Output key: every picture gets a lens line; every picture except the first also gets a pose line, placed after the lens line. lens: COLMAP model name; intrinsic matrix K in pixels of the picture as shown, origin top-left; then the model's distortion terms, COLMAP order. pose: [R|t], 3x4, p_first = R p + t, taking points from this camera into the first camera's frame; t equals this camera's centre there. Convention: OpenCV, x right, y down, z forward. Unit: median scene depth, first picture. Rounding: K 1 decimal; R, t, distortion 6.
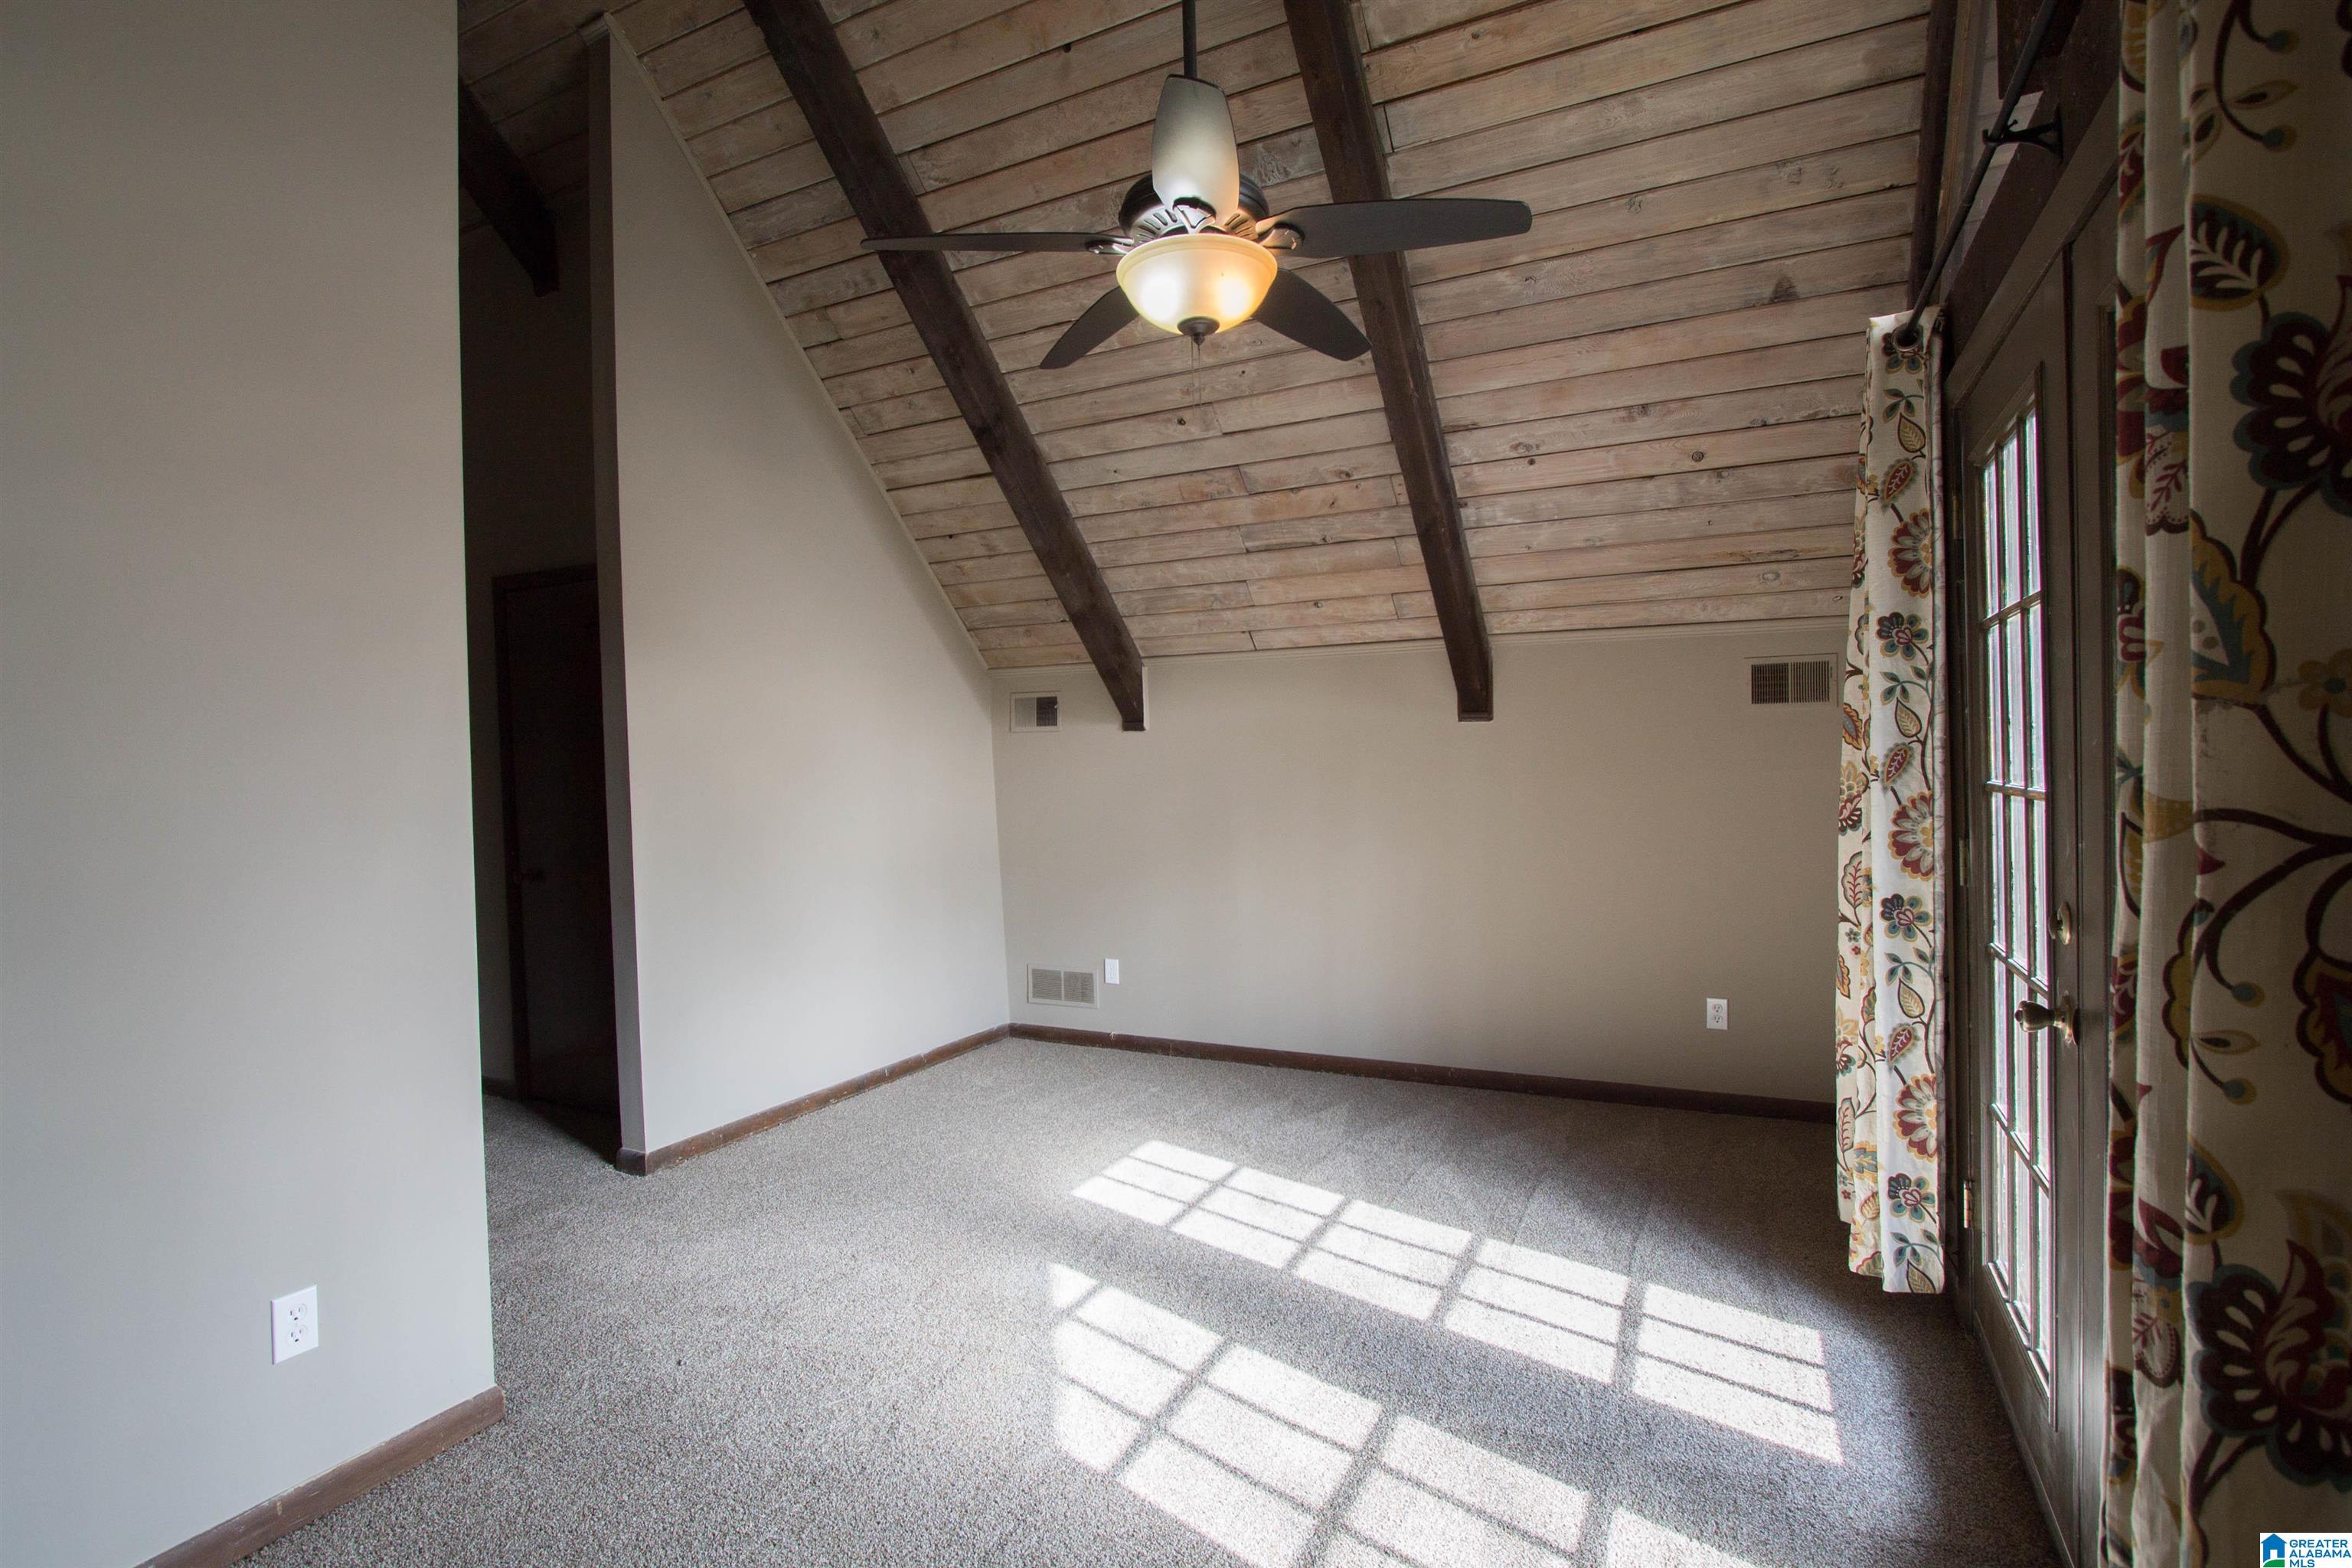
lens RADIAL K [[1117.5, 0, 1202.4], [0, 1117.5, 774.6], [0, 0, 1]] dist [-0.016807, 0.000653]
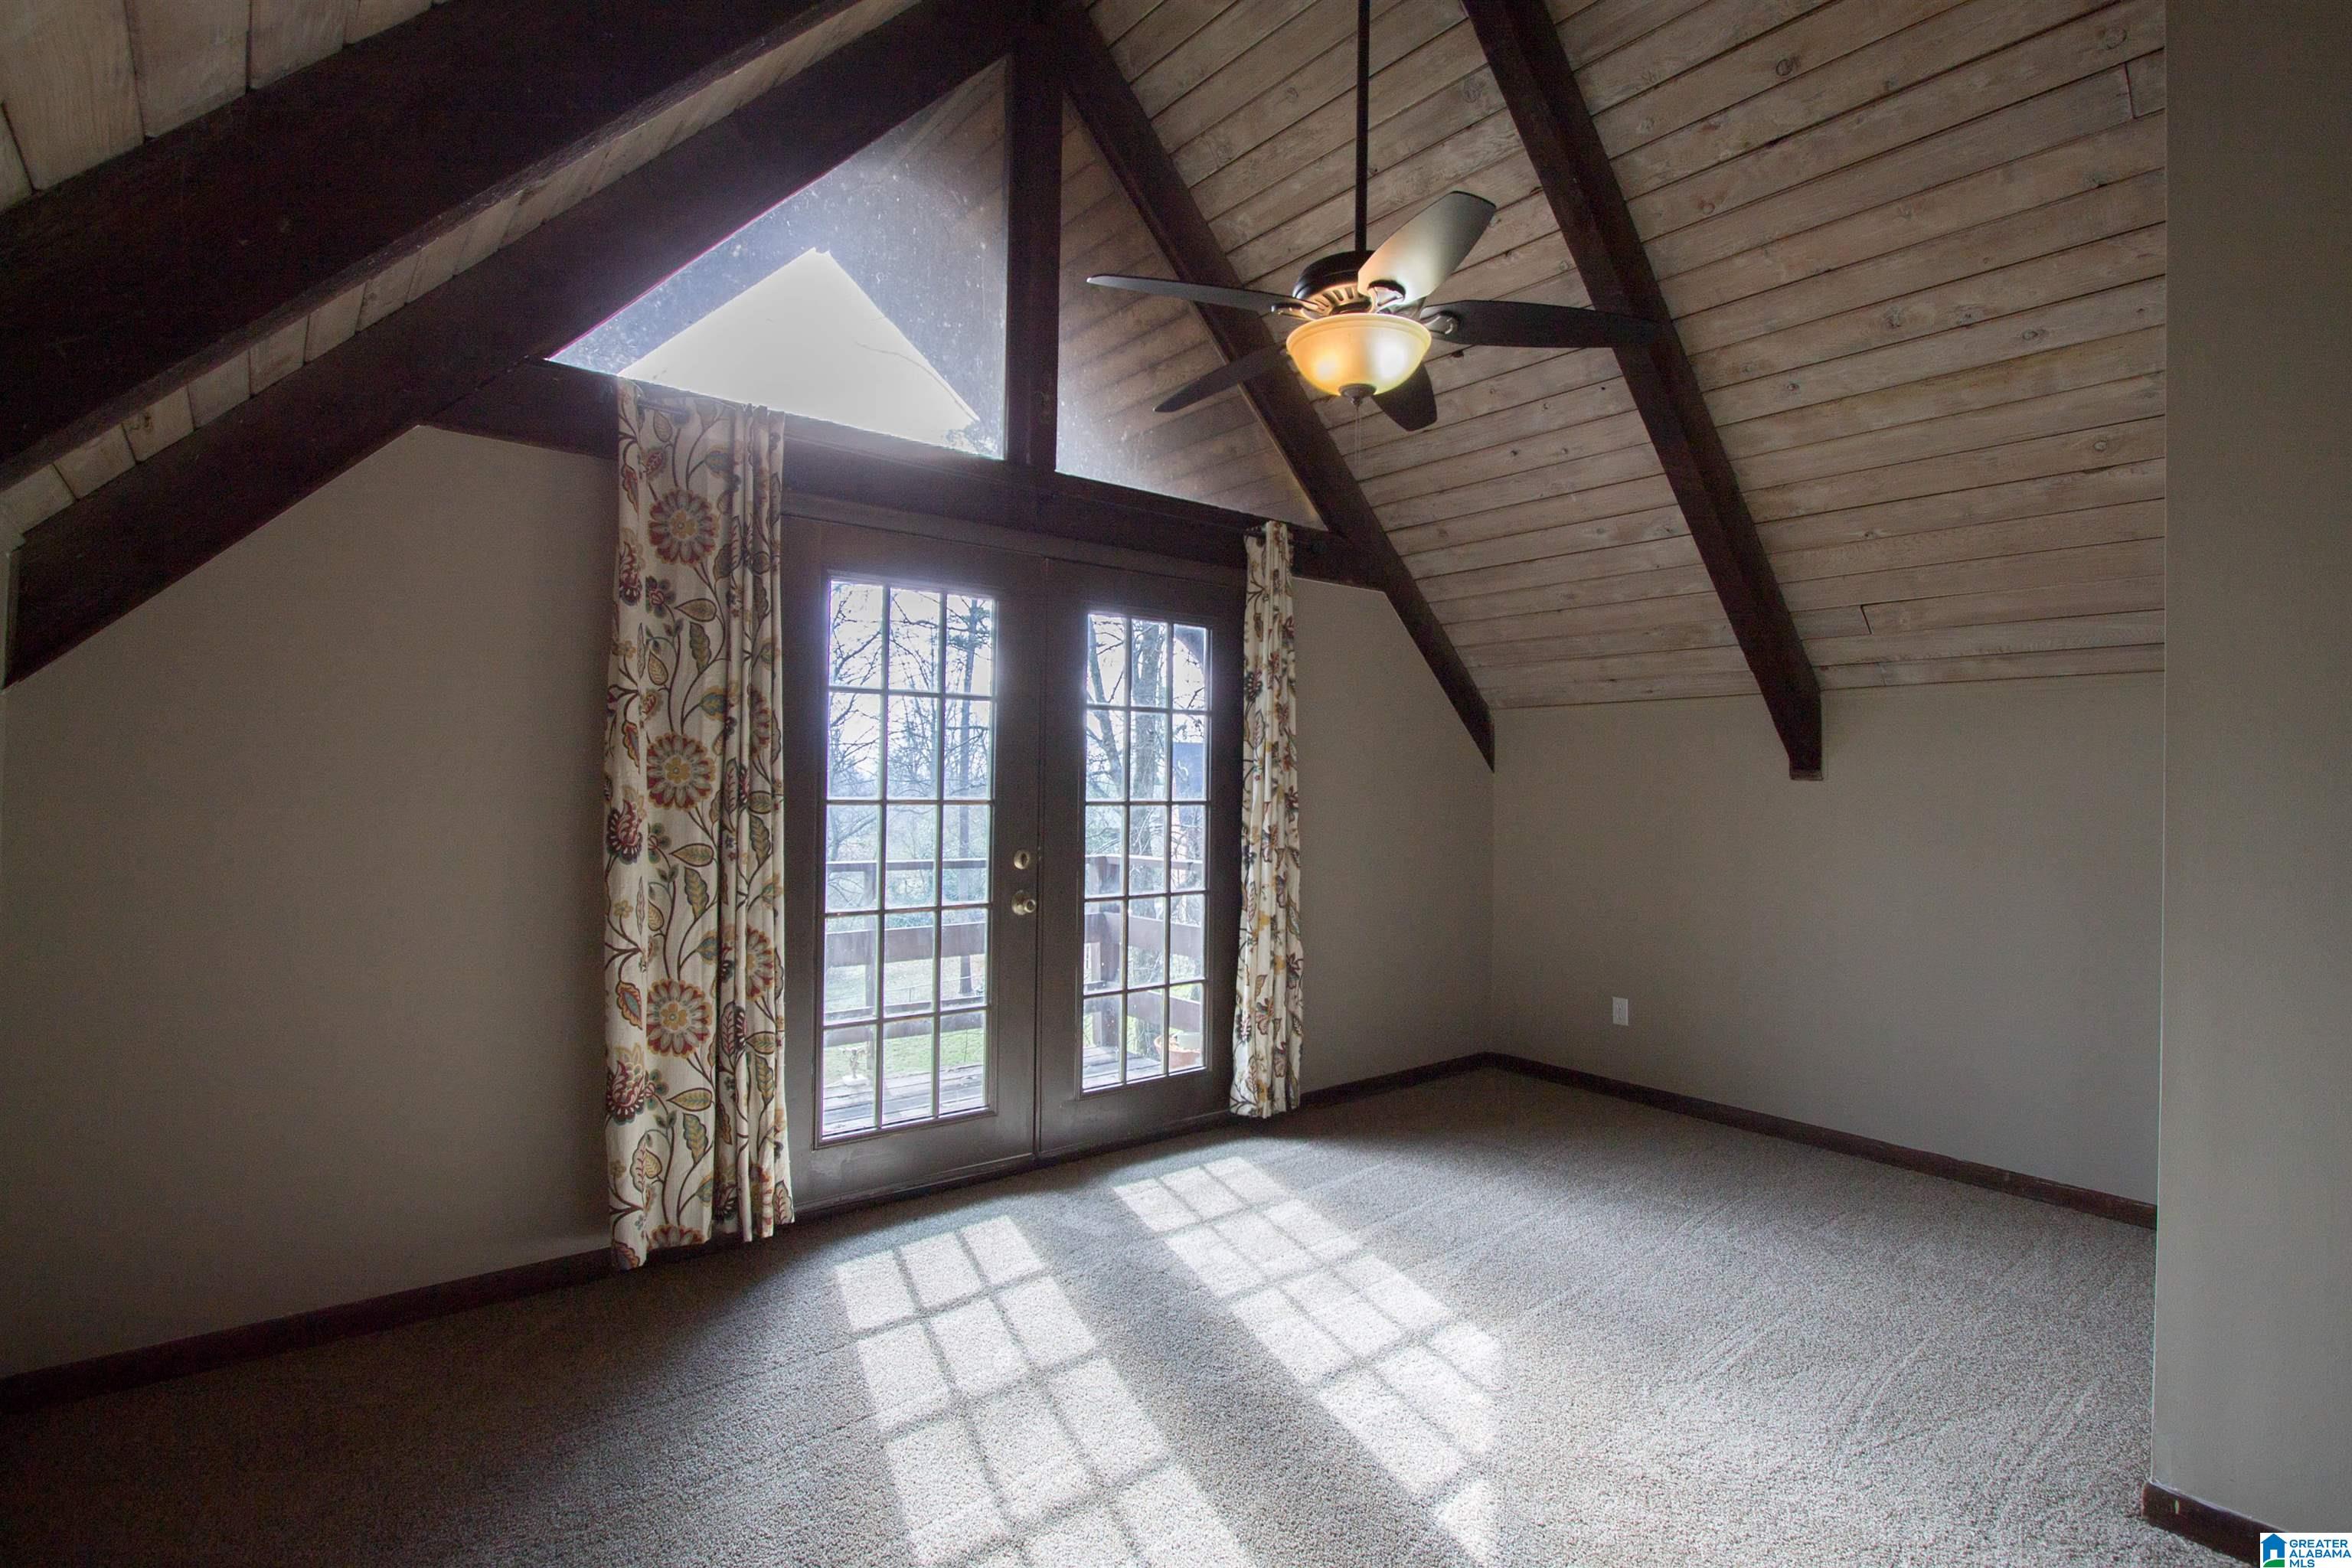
lens RADIAL K [[1117.5, 0, 1202.4], [0, 1117.5, 774.6], [0, 0, 1]] dist [-0.016807, 0.000653]
pose [[-0.909253, 0.012740, 0.416048, -0.258354], [0.013538, 0.999908, -0.001033, -0.014011], [-0.416023, 0.004693, -0.909342, 1.662349]]
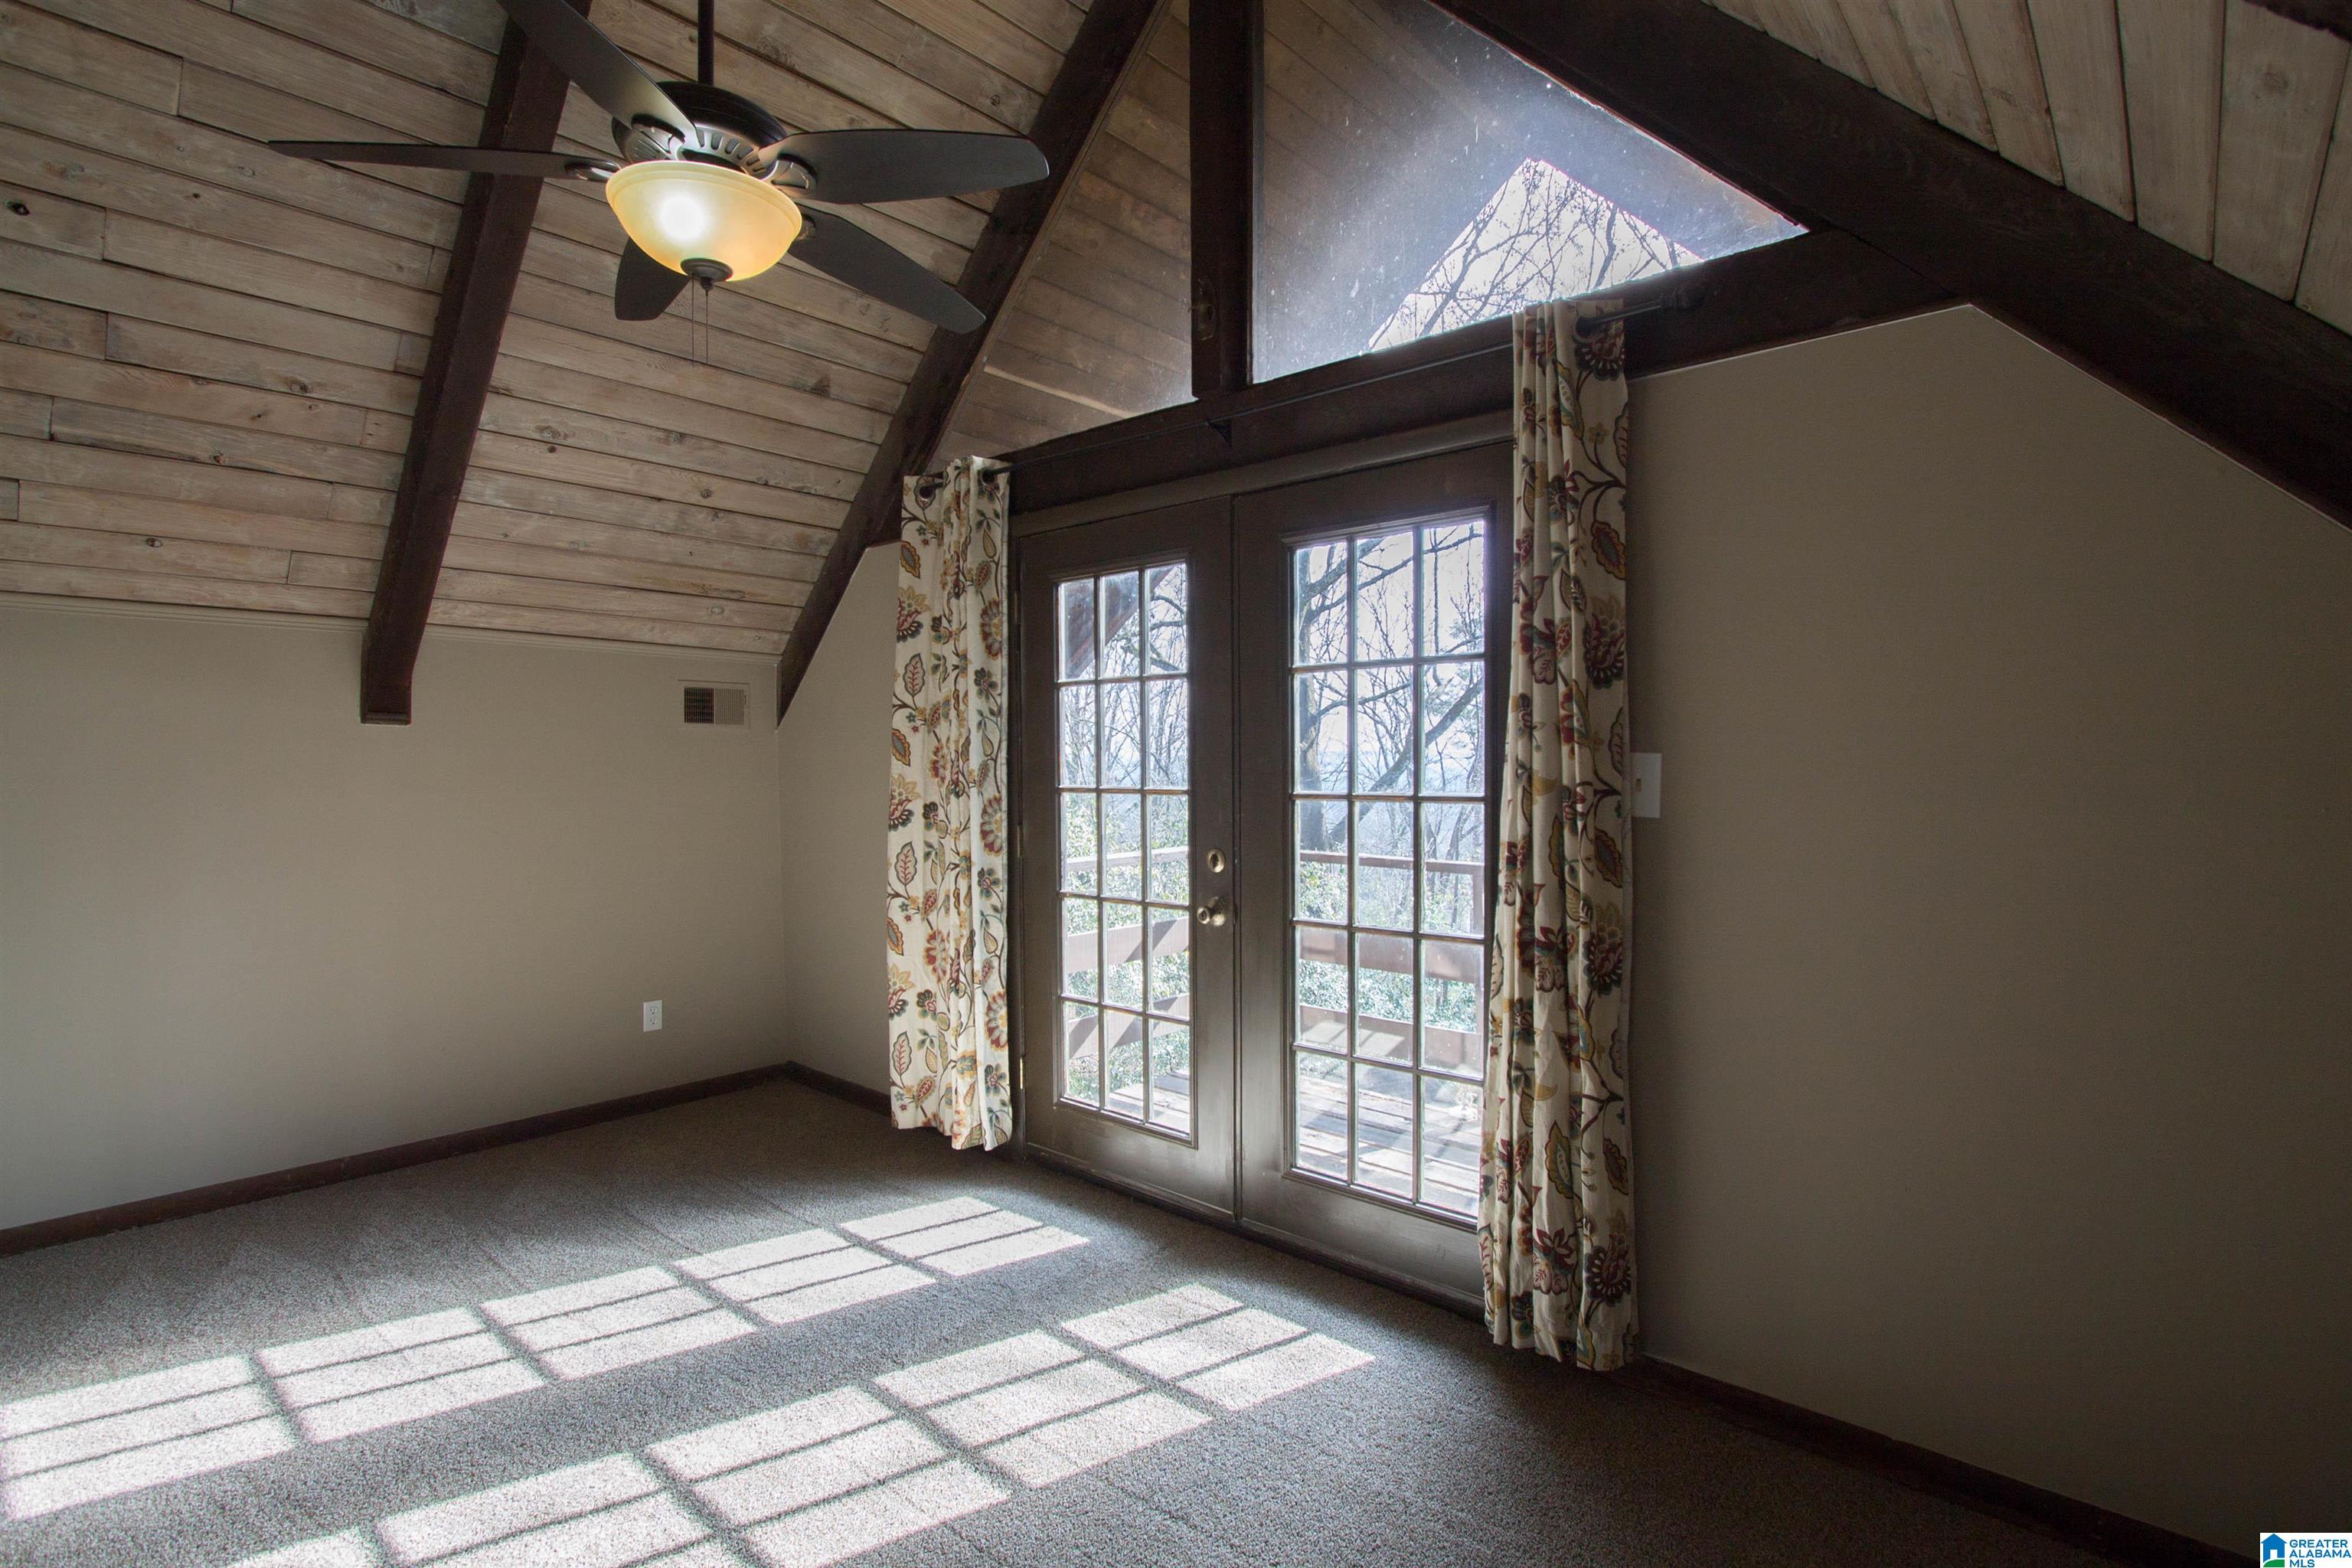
lens RADIAL K [[1117.5, 0, 1202.4], [0, 1117.5, 774.6], [0, 0, 1]] dist [-0.016807, 0.000653]
pose [[0.264520, 0.012145, 0.964304, -0.590371], [0.010335, 0.999828, -0.015427, 0.012841], [-0.964325, 0.014047, 0.264349, 0.312027]]
